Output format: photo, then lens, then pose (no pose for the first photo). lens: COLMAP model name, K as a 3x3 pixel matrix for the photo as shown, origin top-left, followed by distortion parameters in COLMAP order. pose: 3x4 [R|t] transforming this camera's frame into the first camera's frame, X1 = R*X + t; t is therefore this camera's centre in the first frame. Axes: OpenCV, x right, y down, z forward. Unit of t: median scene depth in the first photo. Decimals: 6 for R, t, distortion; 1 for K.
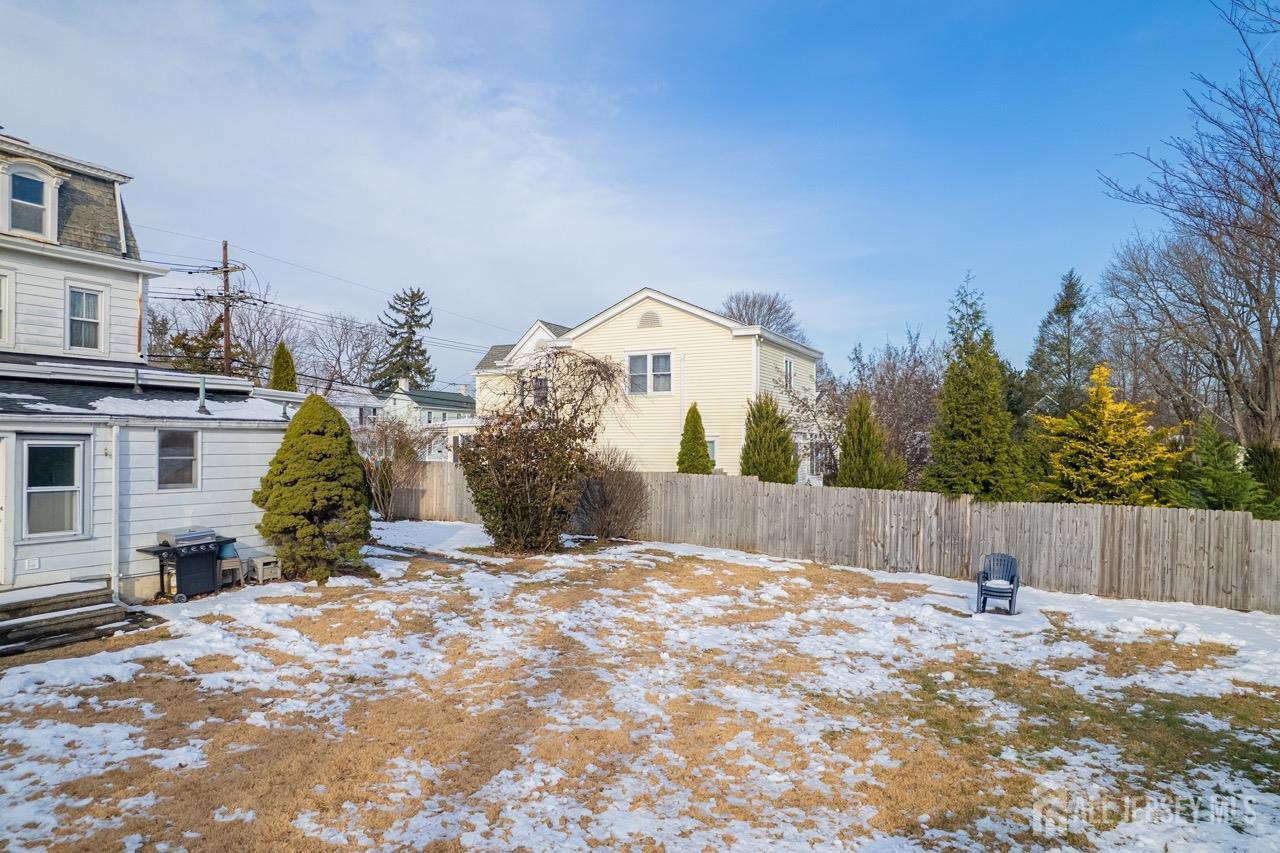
lens RADIAL K [[822.3, 0, 636.6], [0, 822.3, 435.2], [0, 0, 1]] dist [-0.080499, 0.072724]
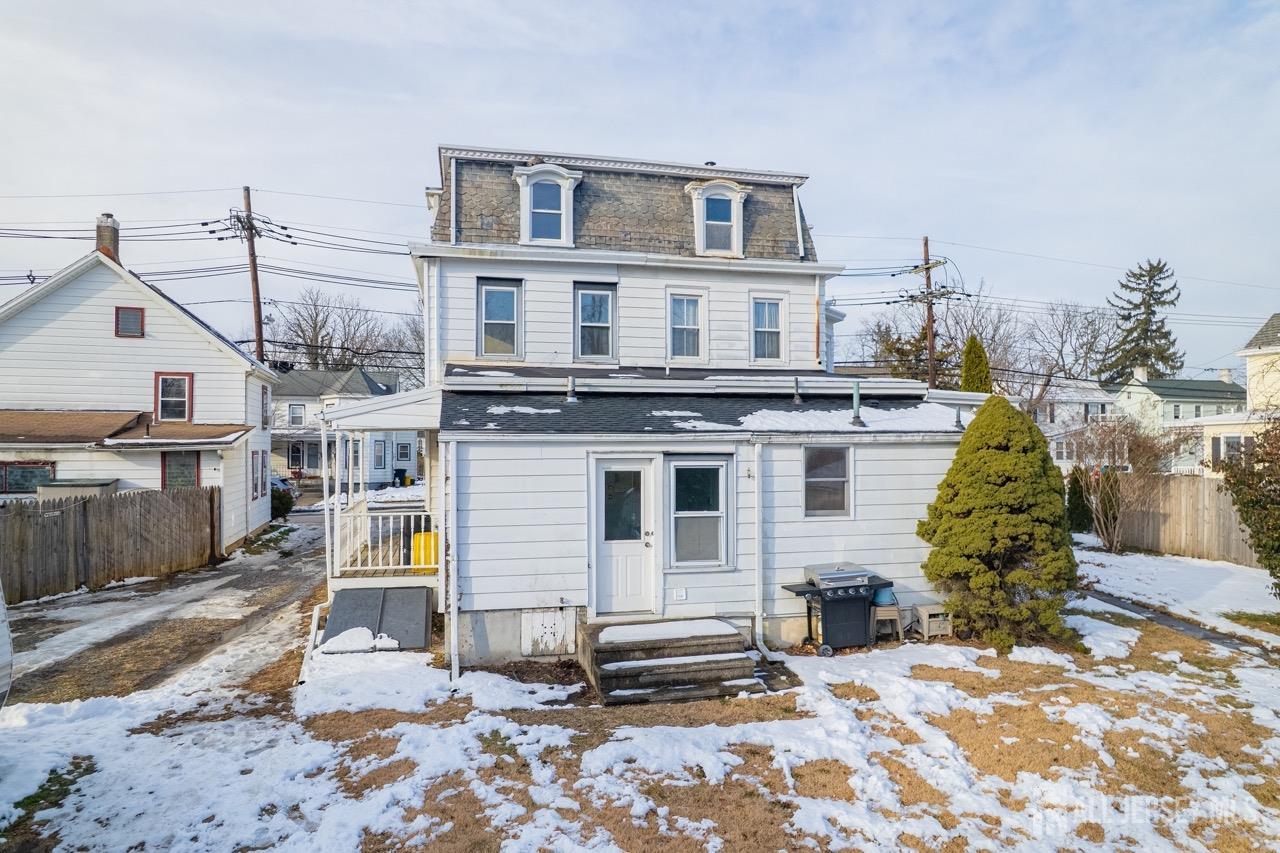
lens RADIAL K [[822.3, 0, 636.6], [0, 822.3, 435.2], [0, 0, 1]] dist [-0.080499, 0.072724]
pose [[0.667085, -0.012983, -0.744868, -0.059520], [0.014849, 0.999881, -0.004129, -0.015933], [0.744833, -0.008306, 0.667199, 0.256843]]
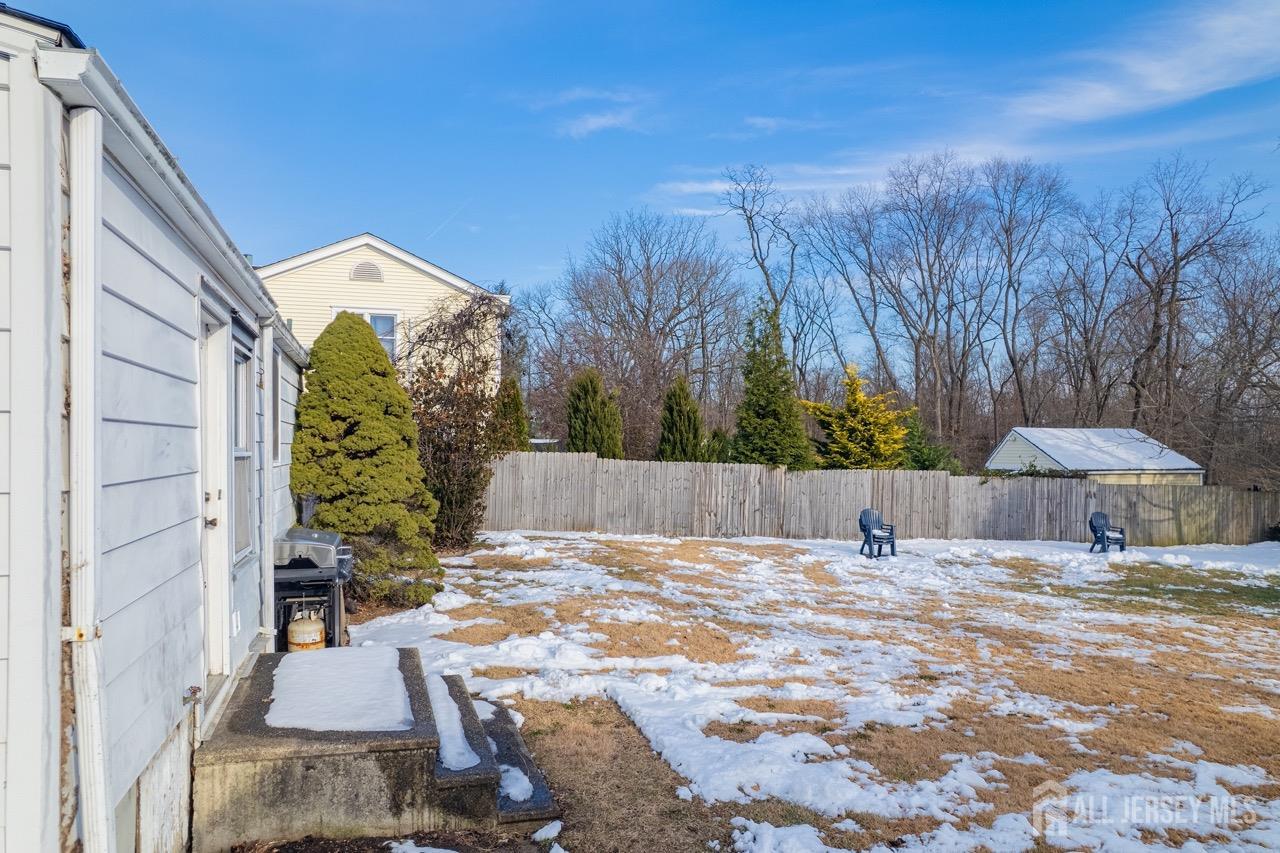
lens RADIAL K [[822.3, 0, 636.6], [0, 822.3, 435.2], [0, 0, 1]] dist [-0.080499, 0.072724]
pose [[0.688505, 0.010121, 0.725161, -0.715772], [-0.011375, 0.999930, -0.003155, 0.044240], [-0.725143, -0.006076, 0.688572, 0.420087]]
